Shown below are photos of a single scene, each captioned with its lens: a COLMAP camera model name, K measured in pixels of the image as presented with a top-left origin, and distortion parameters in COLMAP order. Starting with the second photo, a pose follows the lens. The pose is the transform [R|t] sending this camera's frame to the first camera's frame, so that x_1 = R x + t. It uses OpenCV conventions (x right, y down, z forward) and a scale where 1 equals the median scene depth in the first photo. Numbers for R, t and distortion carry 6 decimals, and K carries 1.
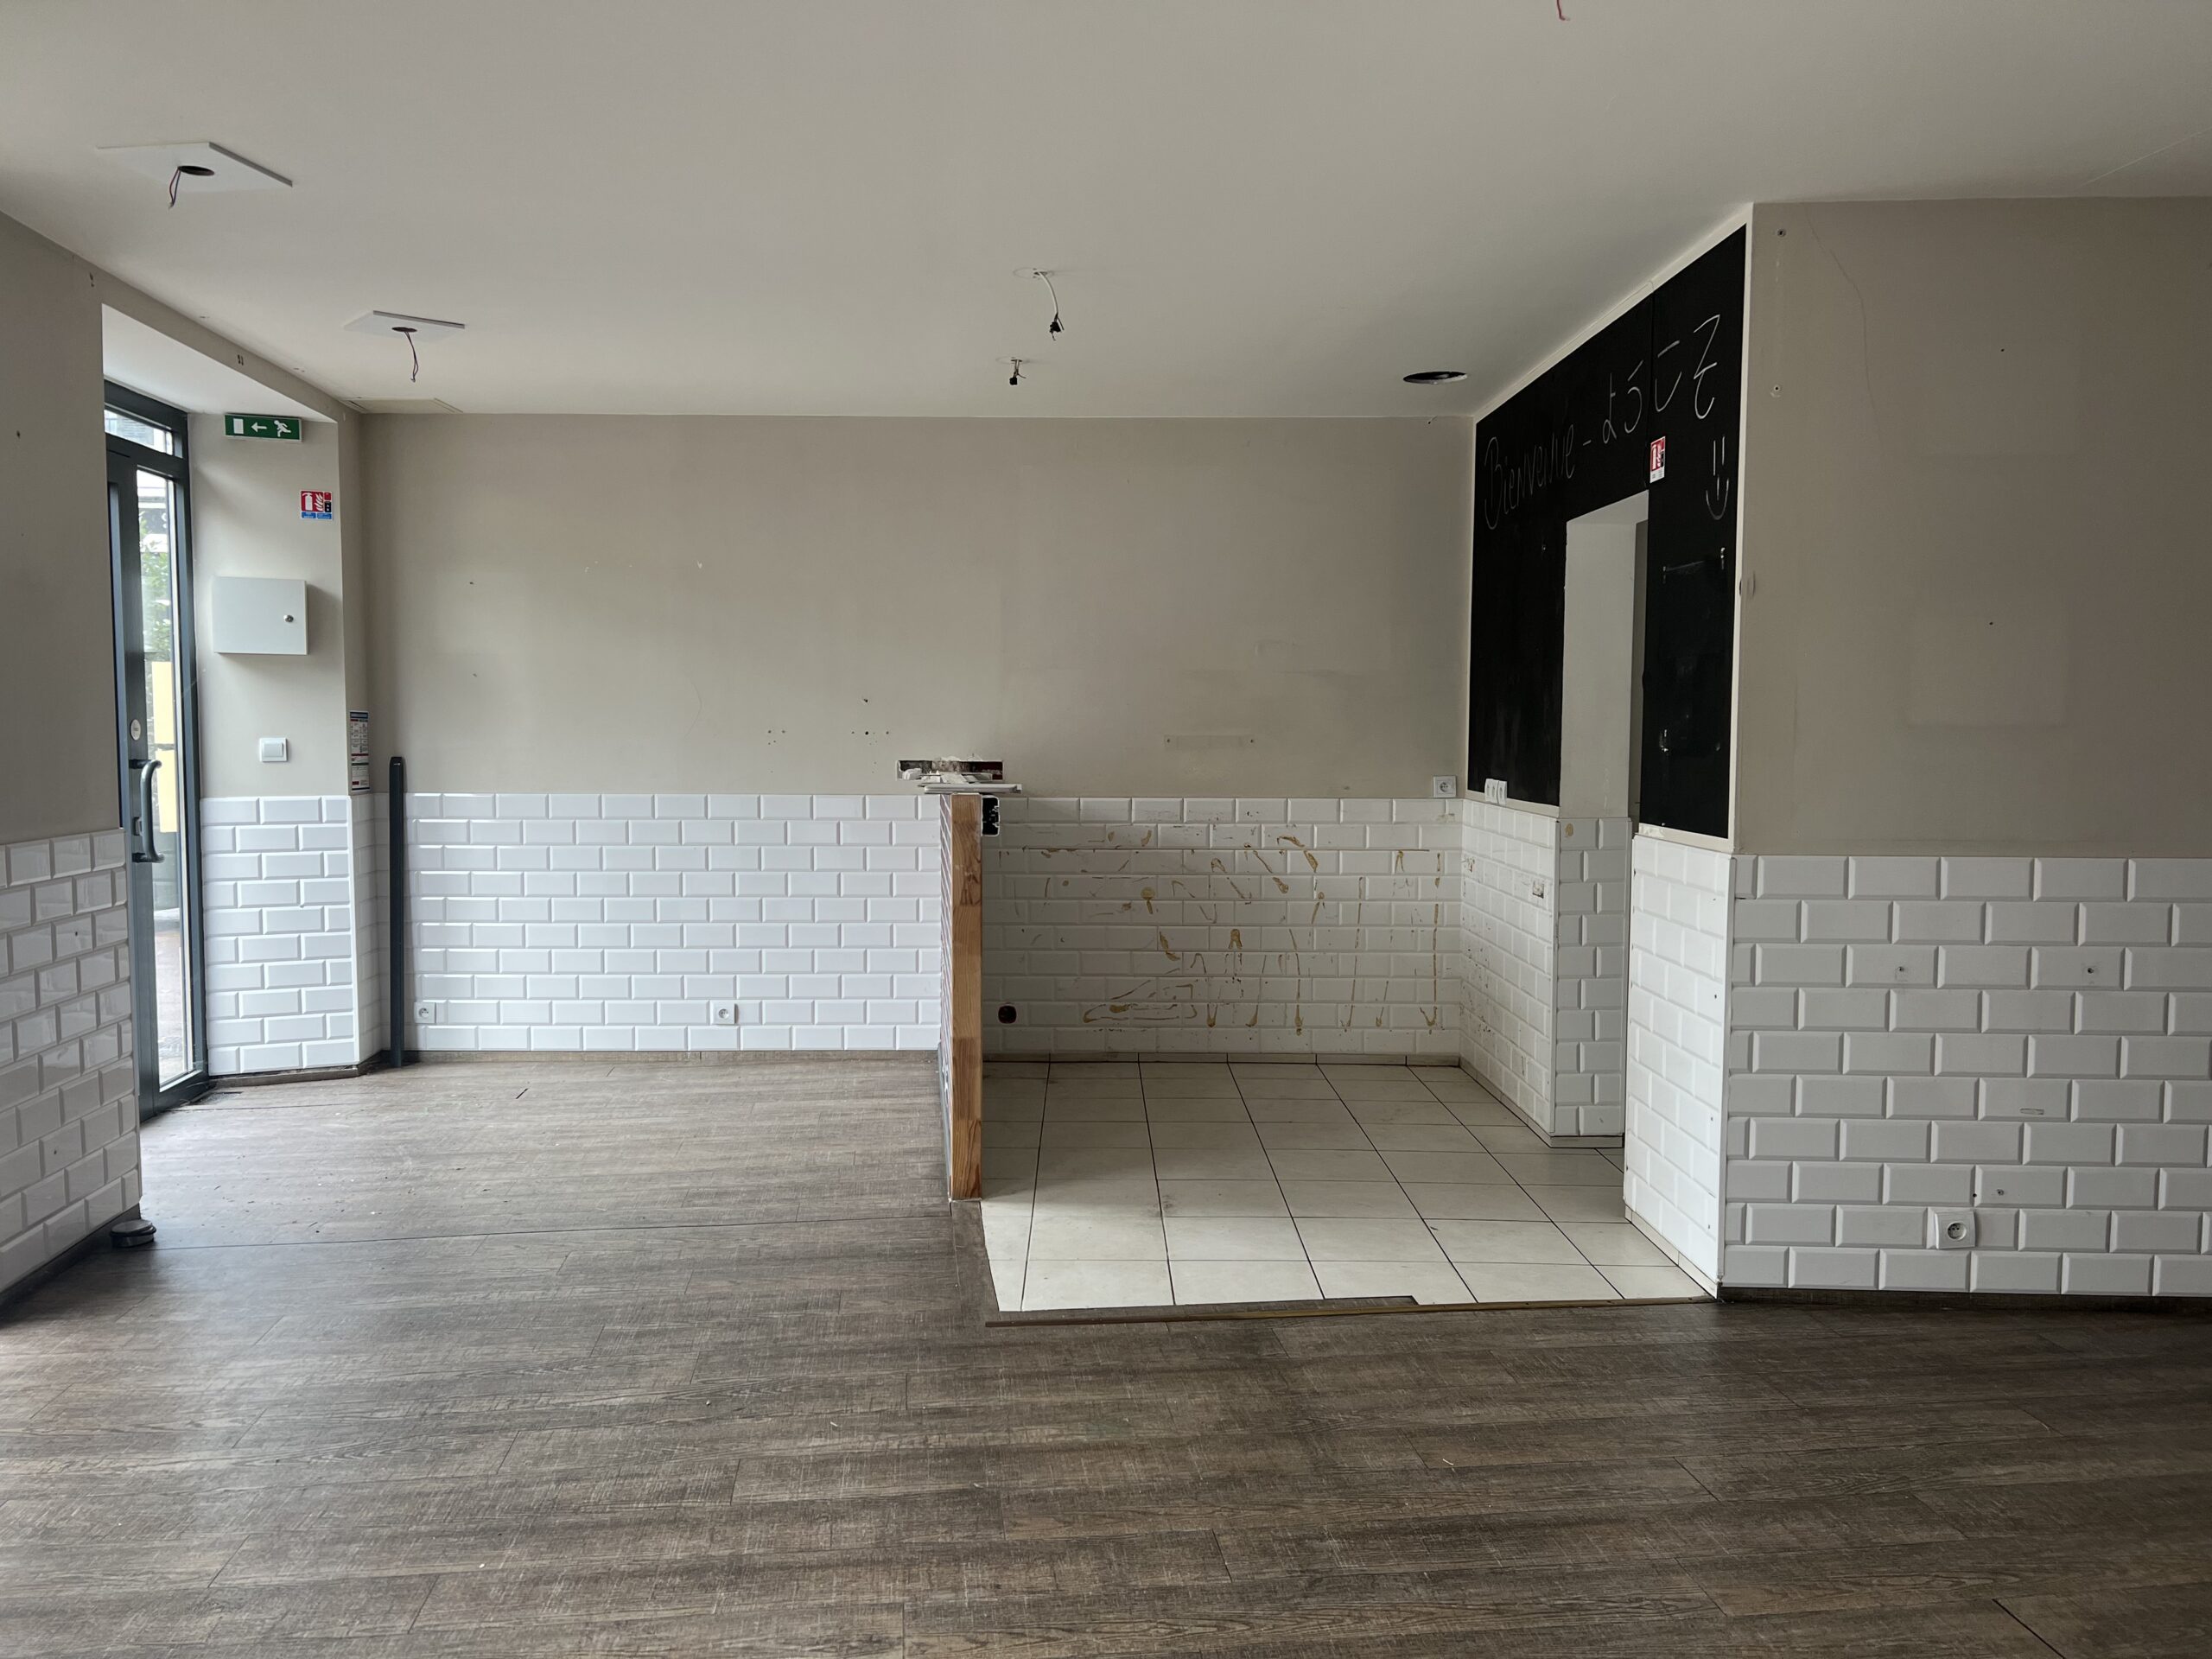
lens RADIAL K [[1666.4, 0, 1103.7], [0, 1666.4, 832.3], [0, 0, 1]] dist [0.059518, -0.062105]
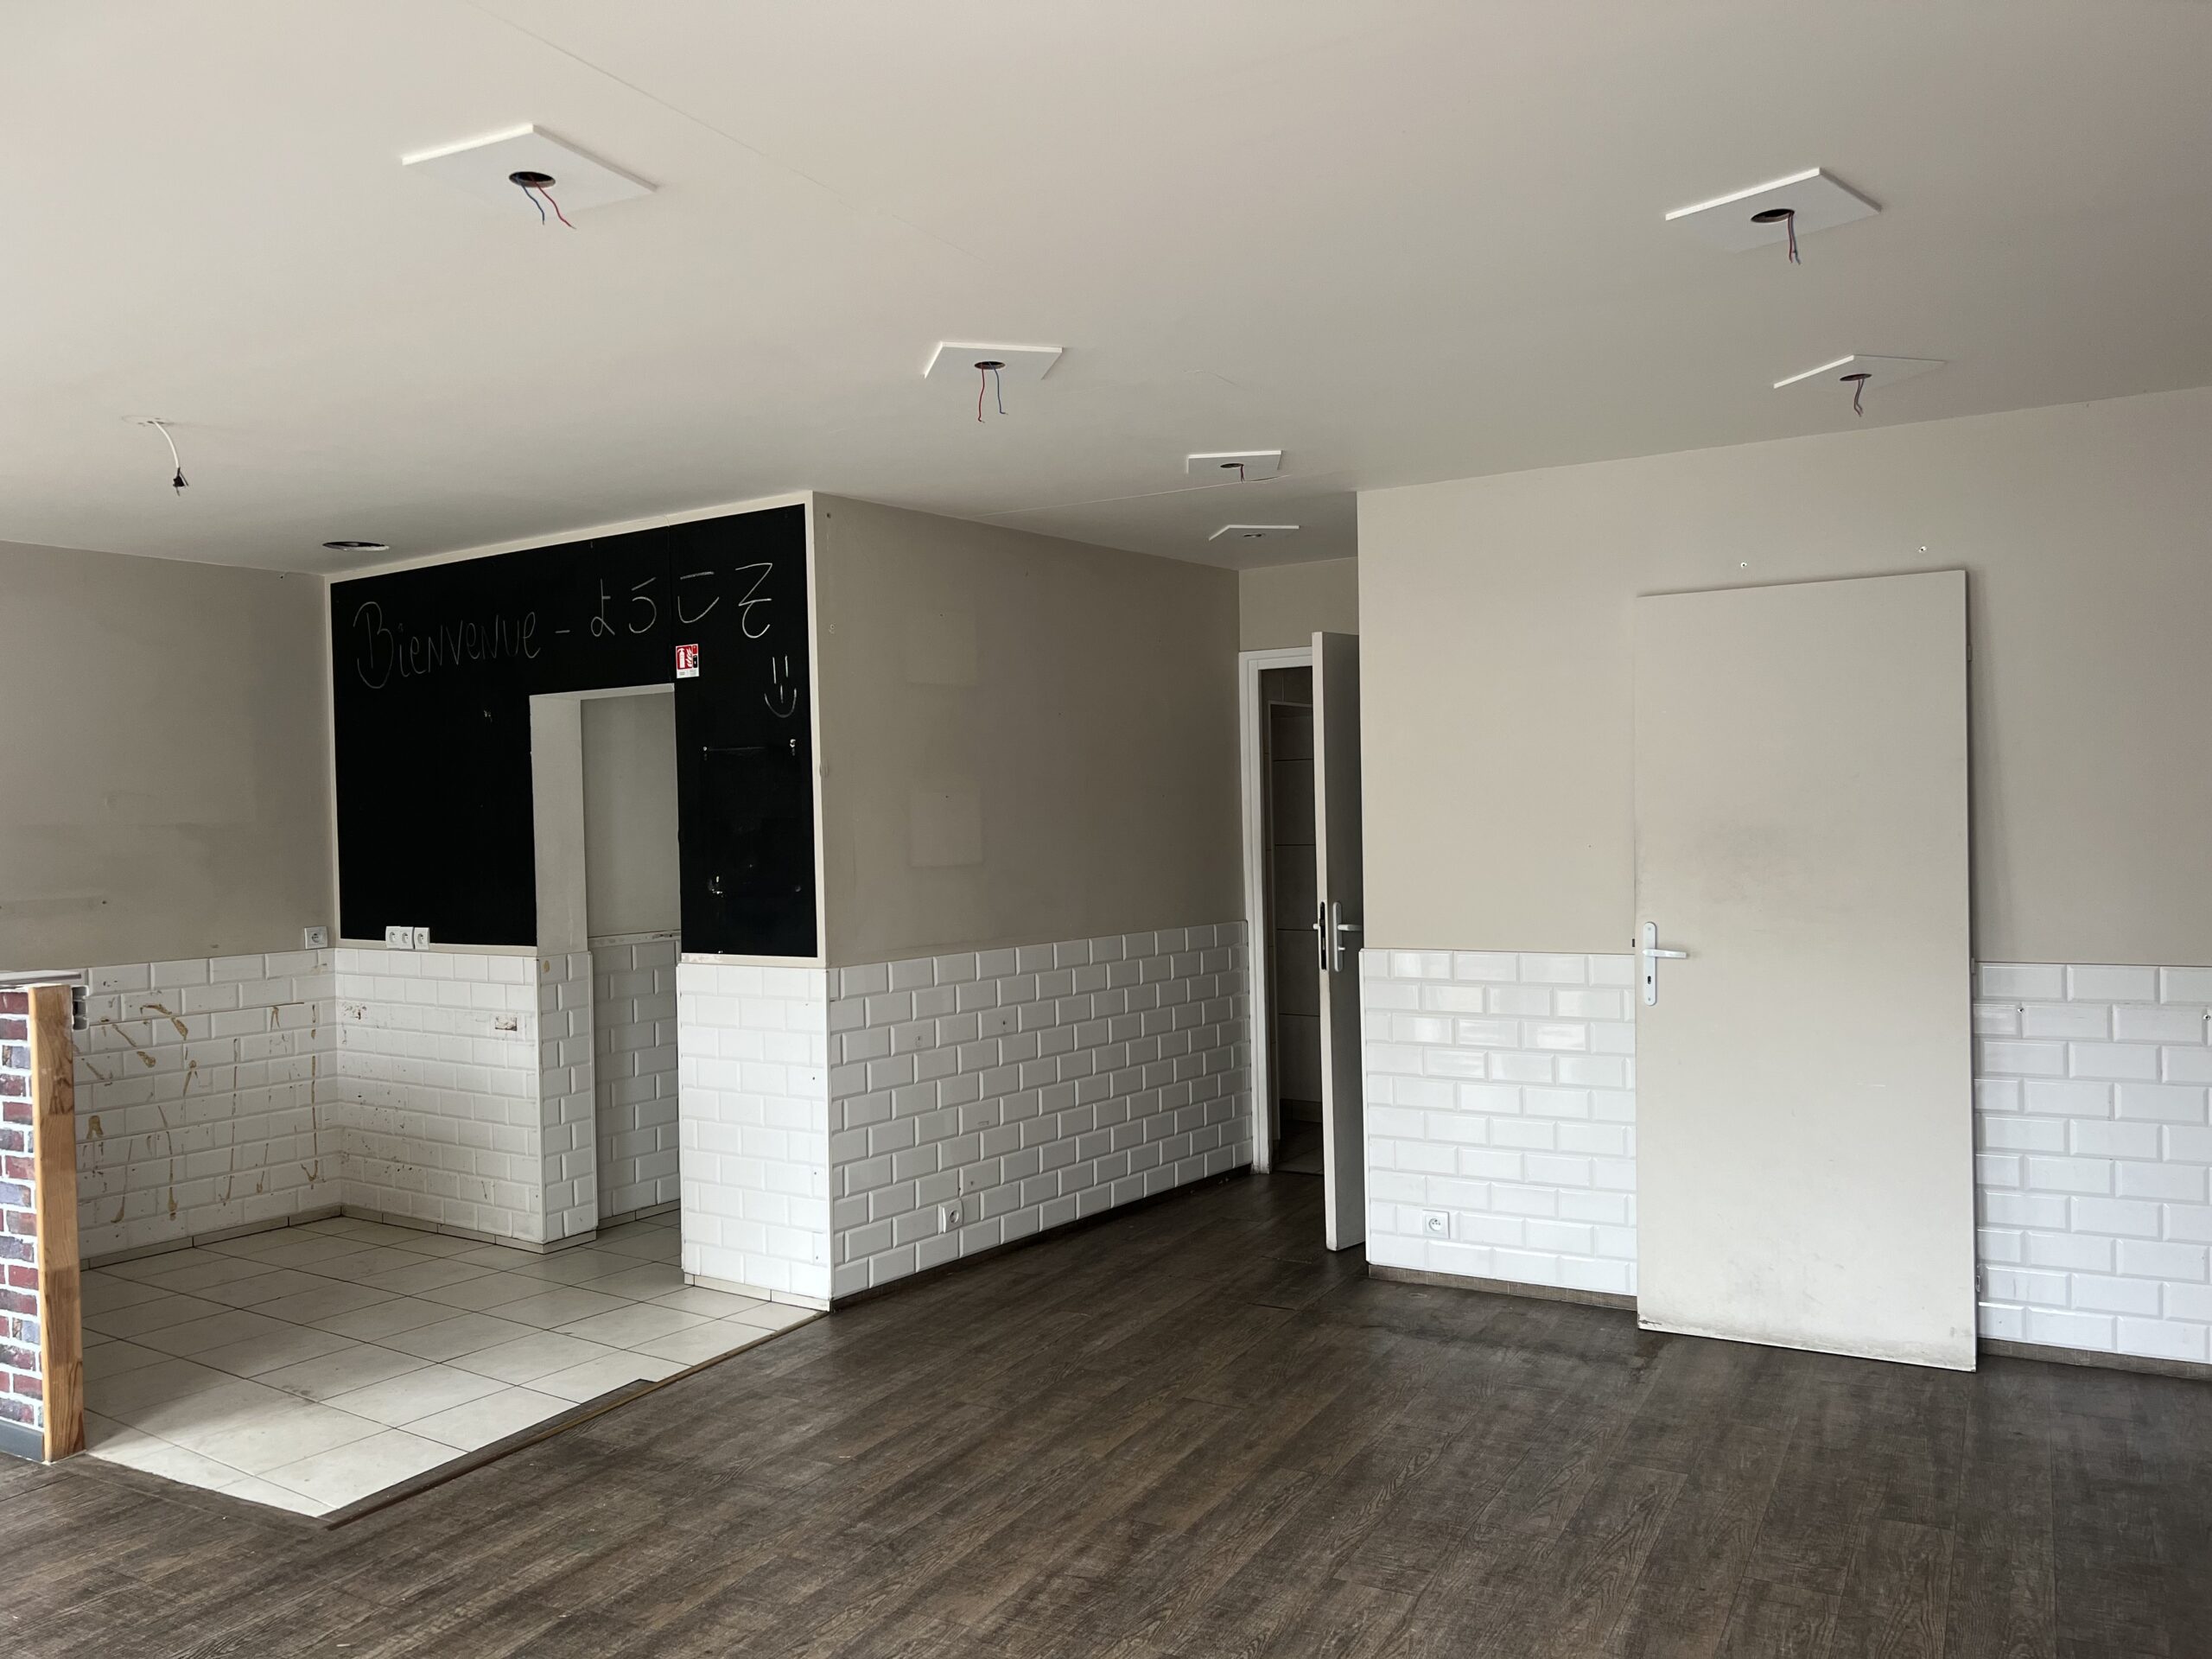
lens RADIAL K [[1666.4, 0, 1103.7], [0, 1666.4, 832.3], [0, 0, 1]] dist [0.059518, -0.062105]
pose [[0.583425, -0.025242, 0.811774, -0.569628], [0.081743, 0.996267, -0.027770, -0.039823], [-0.808043, 0.082558, 0.583311, 0.040318]]
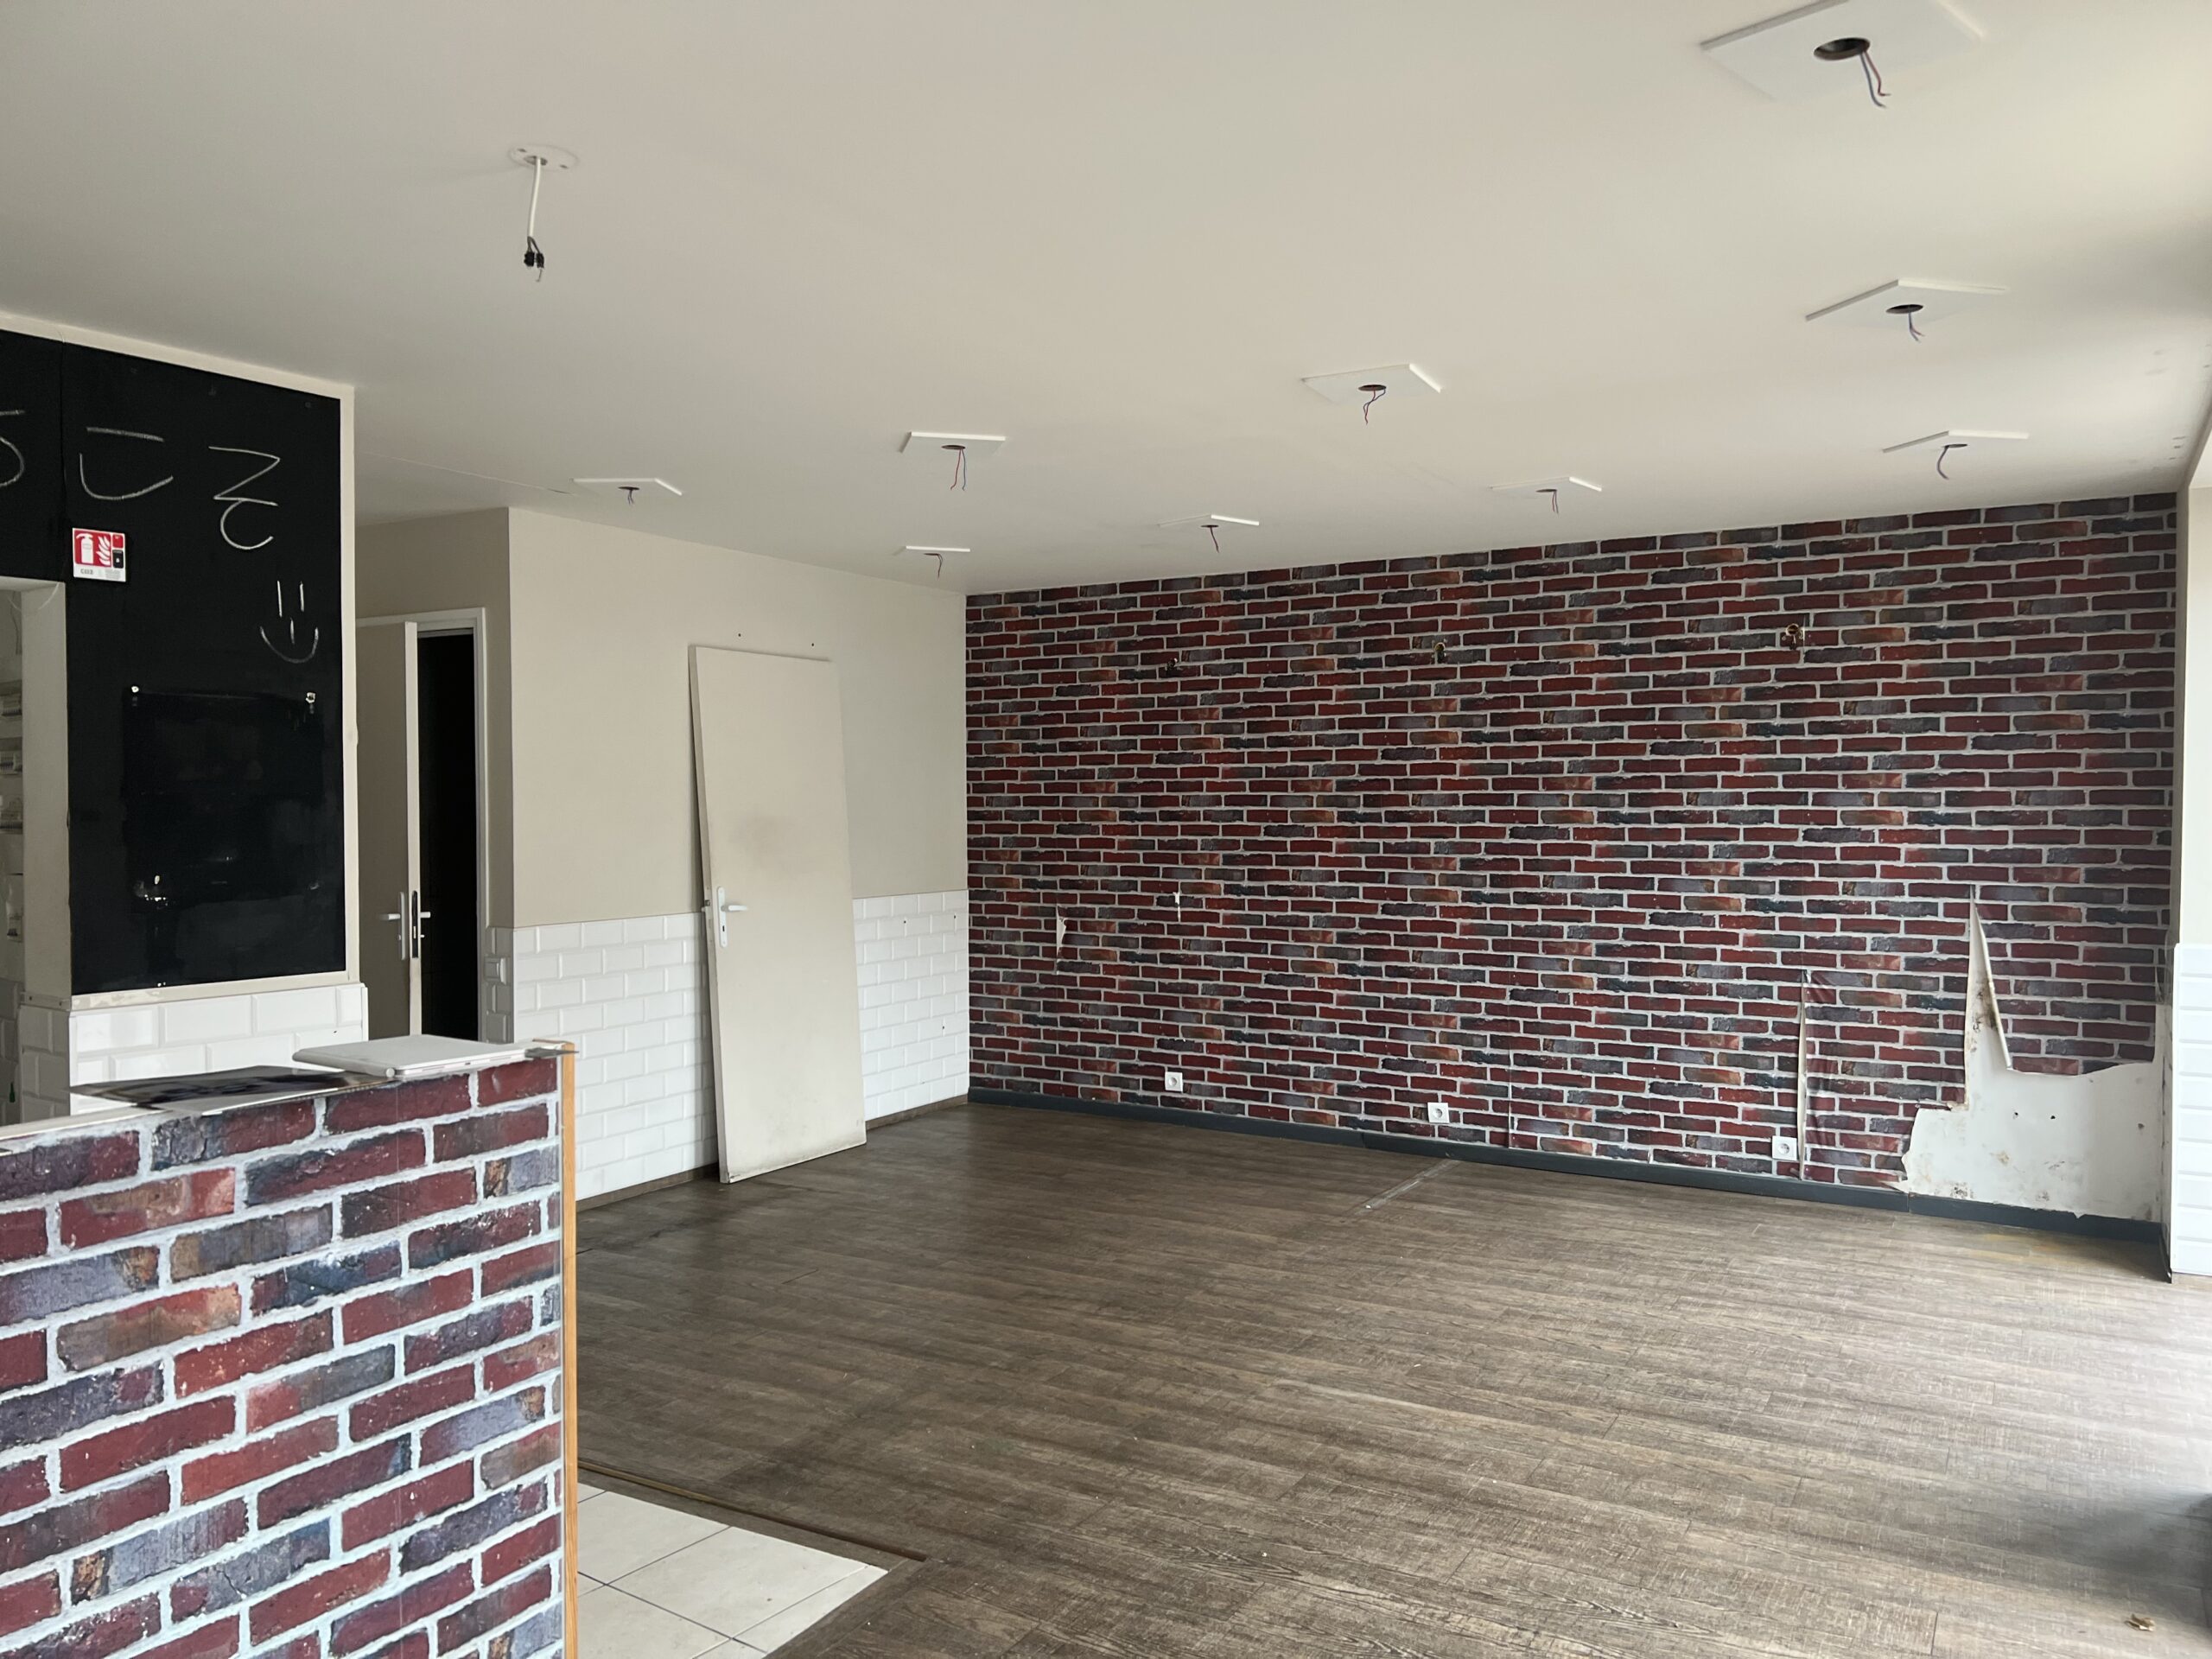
lens RADIAL K [[1666.4, 0, 1103.7], [0, 1666.4, 832.3], [0, 0, 1]] dist [0.059518, -0.062105]
pose [[-0.803588, -0.014474, 0.595009, -0.645783], [0.040265, 0.996092, 0.078611, -0.148084], [-0.593822, 0.087129, -0.799865, 1.571502]]
